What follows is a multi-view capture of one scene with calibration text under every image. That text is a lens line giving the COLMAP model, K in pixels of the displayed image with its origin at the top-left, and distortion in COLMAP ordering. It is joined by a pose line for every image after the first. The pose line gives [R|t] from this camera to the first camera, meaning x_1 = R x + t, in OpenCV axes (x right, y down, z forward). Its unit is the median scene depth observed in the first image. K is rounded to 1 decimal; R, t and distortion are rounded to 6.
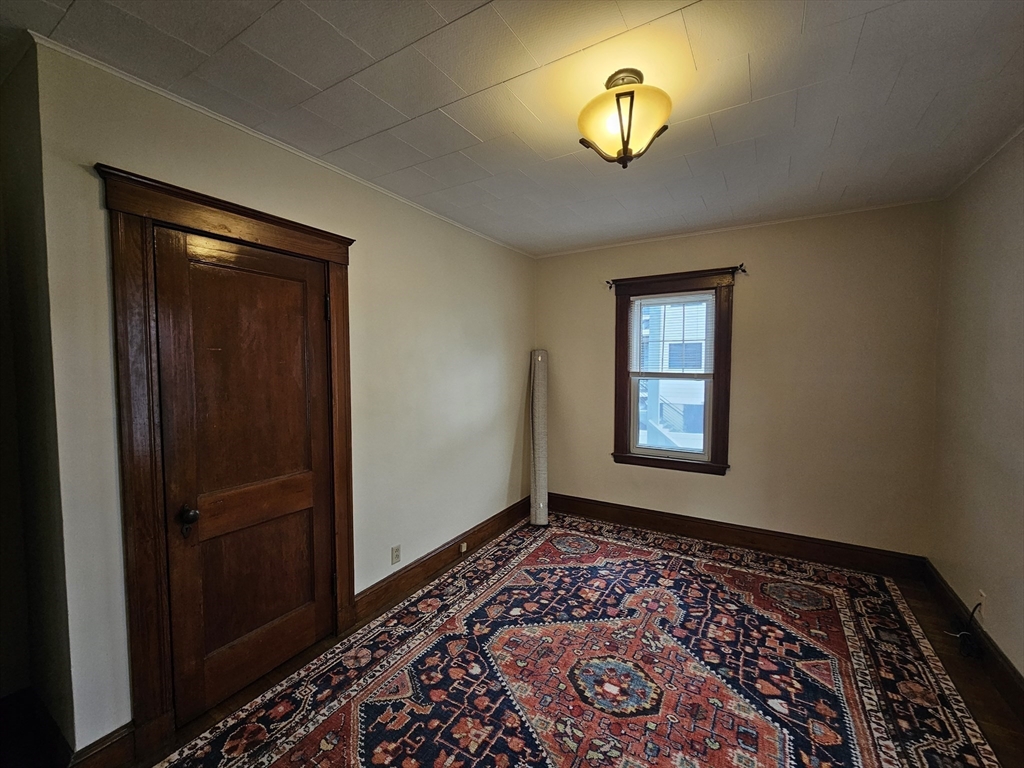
lens RADIAL K [[417.6, 0, 514.0], [0, 417.6, 383.4], [0, 0, 1]] dist [-0.003887, 0.001441]
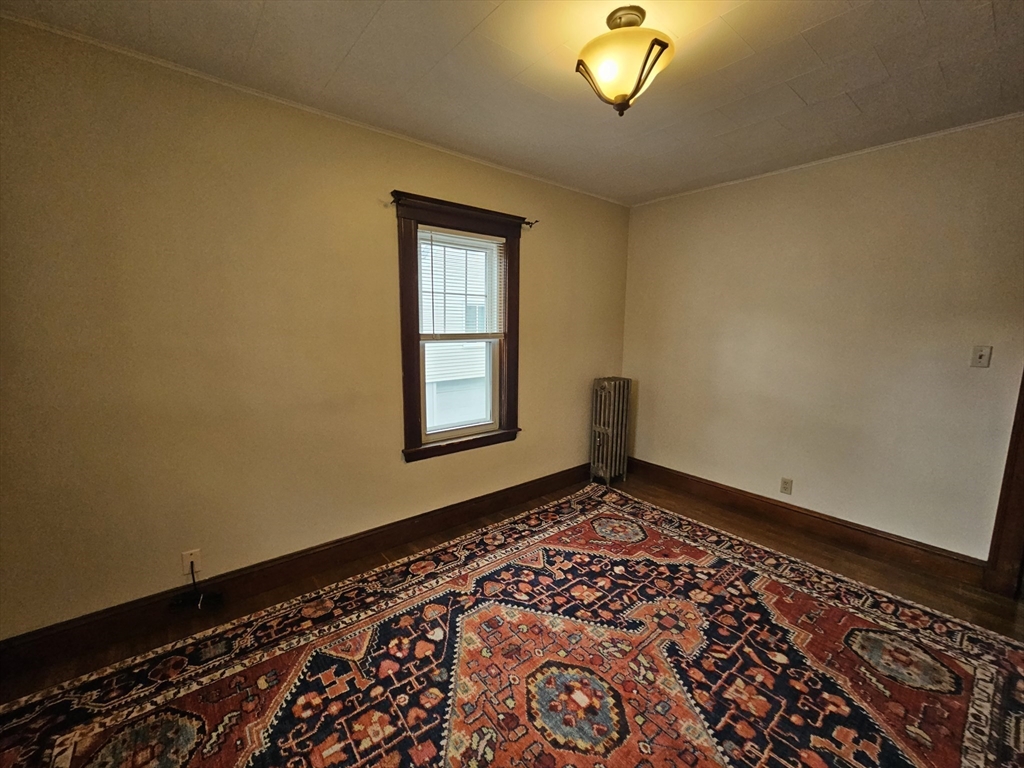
lens RADIAL K [[417.6, 0, 512.9], [0, 417.6, 387.2], [0, 0, 1]] dist [-0.003887, 0.001441]
pose [[-0.942966, -0.055784, 0.328181, 0.121511], [0.011562, 0.979776, 0.199765, -0.070992], [-0.332688, 0.192166, -0.923250, 1.748985]]
